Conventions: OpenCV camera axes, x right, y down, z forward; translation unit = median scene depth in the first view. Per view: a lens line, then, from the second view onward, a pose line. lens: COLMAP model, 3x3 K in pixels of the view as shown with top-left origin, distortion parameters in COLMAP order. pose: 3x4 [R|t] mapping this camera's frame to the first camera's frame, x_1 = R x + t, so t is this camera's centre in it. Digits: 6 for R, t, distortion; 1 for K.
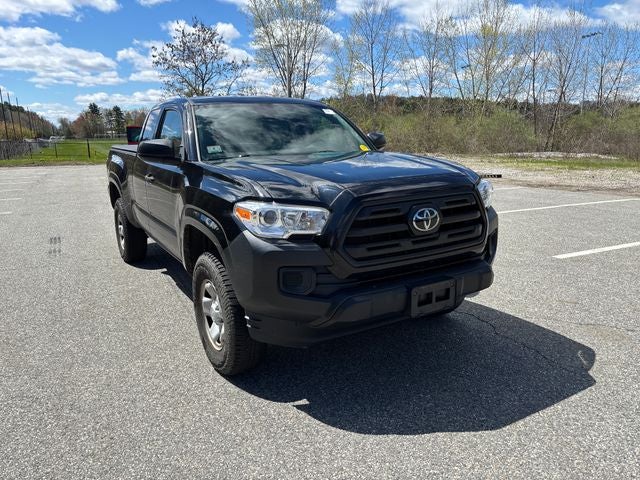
lens RADIAL K [[491.3, 0, 320.0], [0, 491.3, 240.0], [0, 0, 1]] dist [0.009373, 0.002702]
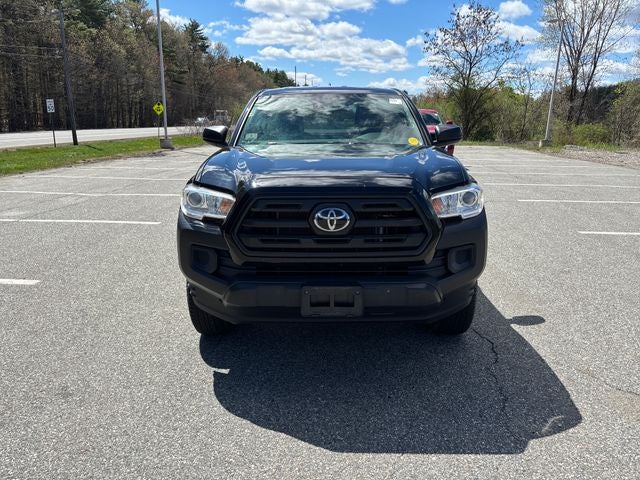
lens RADIAL K [[491.3, 0, 320.0], [0, 491.3, 240.0], [0, 0, 1]] dist [0.009373, 0.002702]
pose [[0.850369, 0.144764, -0.505881, 0.608037], [-0.129380, 0.989419, 0.065651, -0.055281], [0.510032, 0.009623, 0.860102, 0.148962]]
